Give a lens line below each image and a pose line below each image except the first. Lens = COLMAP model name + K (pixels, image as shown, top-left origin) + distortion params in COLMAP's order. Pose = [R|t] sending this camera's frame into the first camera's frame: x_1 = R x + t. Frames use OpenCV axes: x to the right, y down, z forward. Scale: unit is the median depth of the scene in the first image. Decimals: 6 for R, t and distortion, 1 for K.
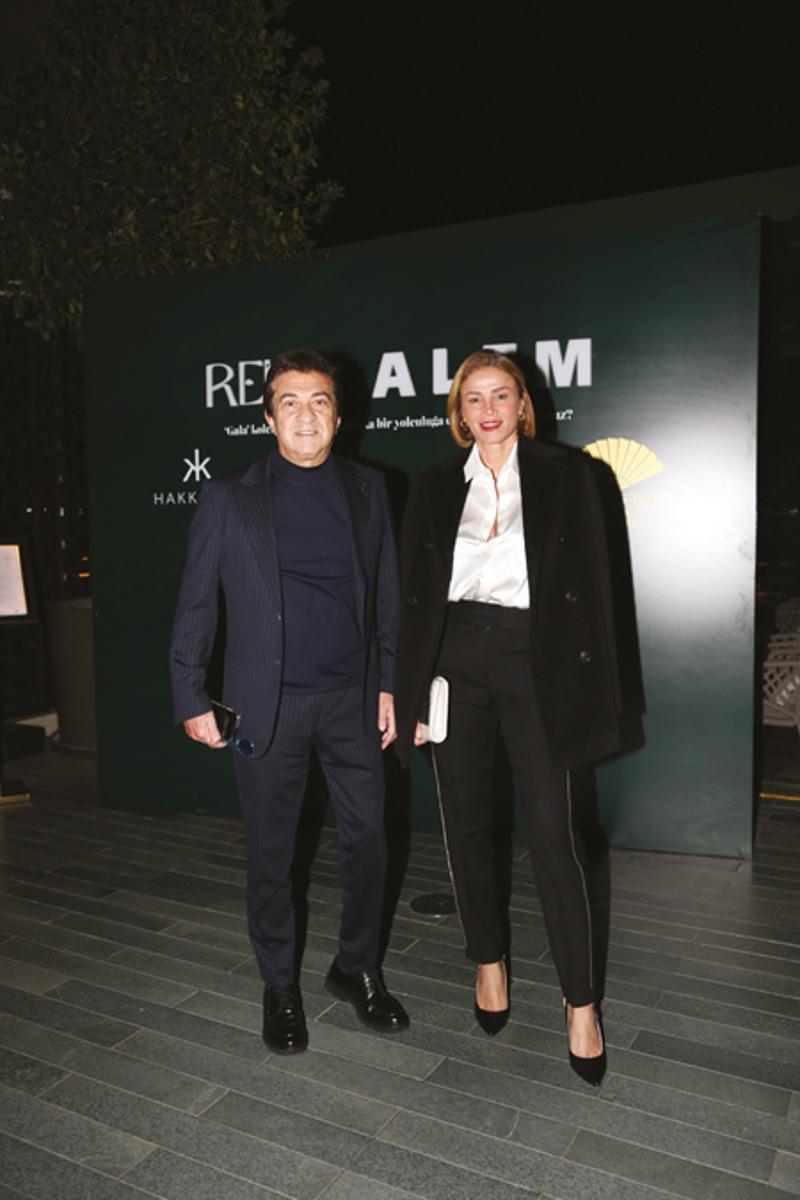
lens RADIAL K [[998.0, 0, 403.9], [0, 998.0, 602.9], [0, 0, 1]] dist [-0.092973, 0.125979]
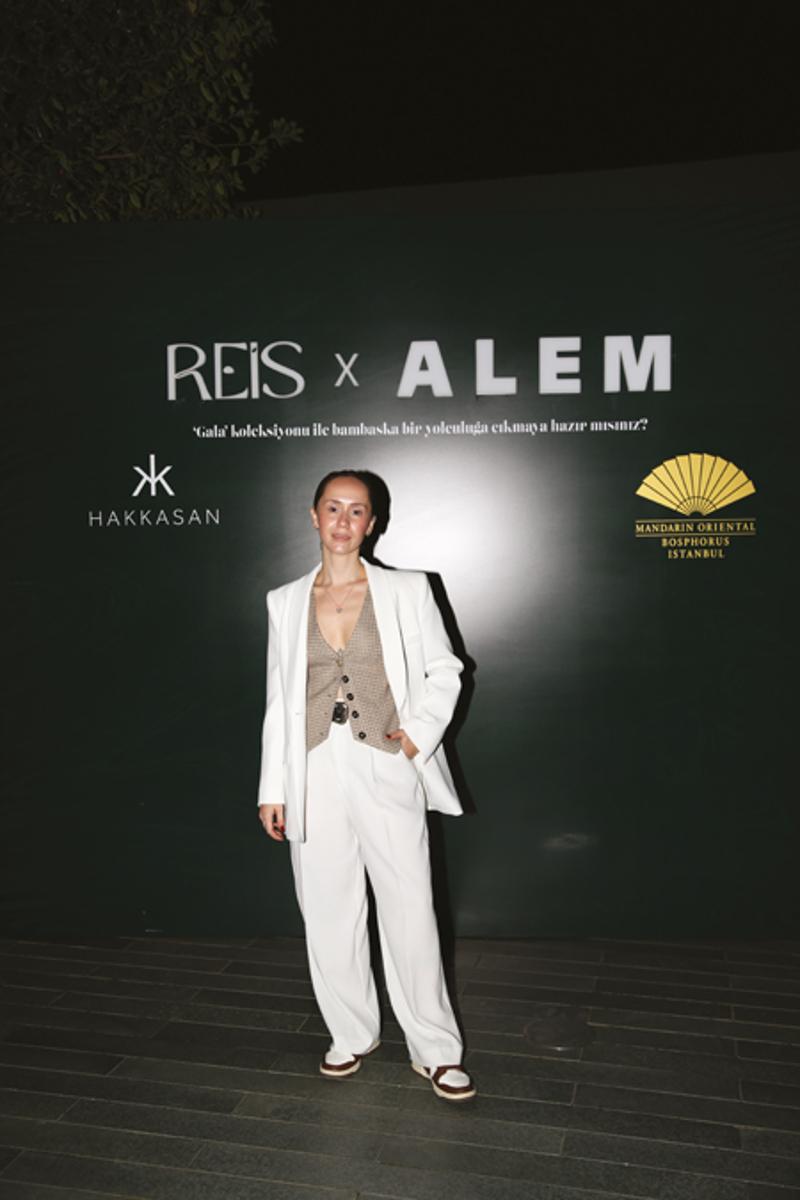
lens RADIAL K [[1160.7, 0, 388.8], [0, 1160.7, 602.9], [0, 0, 1]] dist [-0.011964, 0.082436]
pose [[0.968177, -0.009150, 0.250101, -0.263166], [0.016069, 0.999542, -0.025637, -0.015307], [-0.249751, 0.028840, 0.967880, 0.096253]]
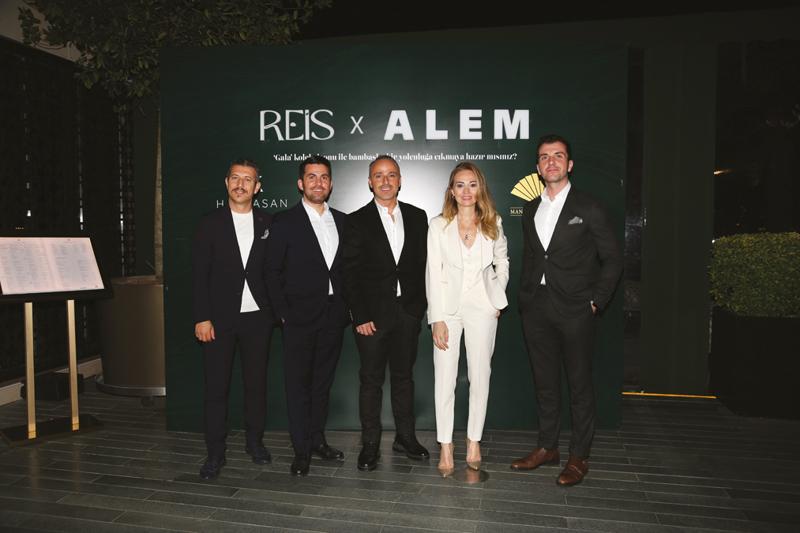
lens RADIAL K [[628.2, 0, 388.6], [0, 628.2, 267.3], [0, 0, 1]] dist [-0.096909, 0.107831]
pose [[0.956859, -0.002746, 0.290539, -0.287113], [0.010755, 0.999605, -0.025972, 0.009601], [-0.290353, 0.027976, 0.956510, 0.099695]]
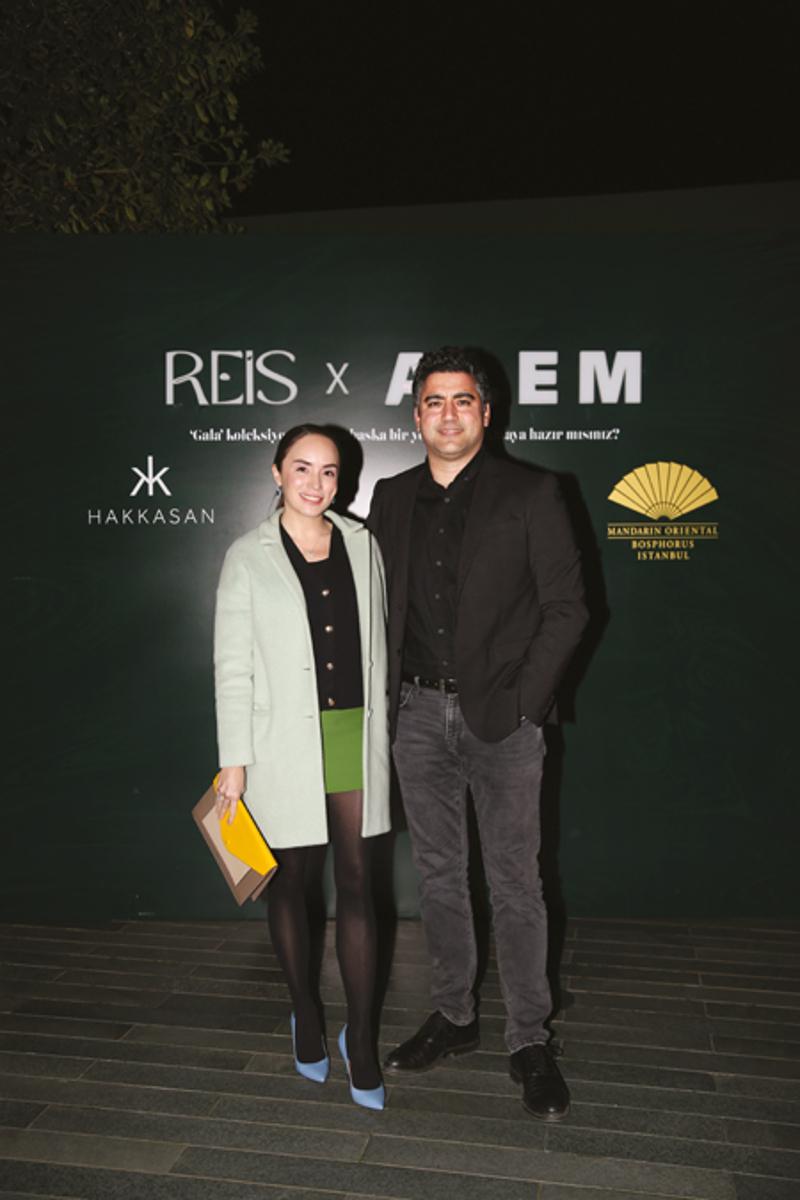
lens RADIAL K [[1160.7, 0, 388.8], [0, 1160.7, 602.9], [0, 0, 1]] dist [-0.011964, 0.082436]
pose [[0.953325, 0.001354, 0.301944, -0.314932], [0.011180, 0.999146, -0.039779, 0.002463], [-0.301740, 0.041299, 0.952495, 0.059530]]
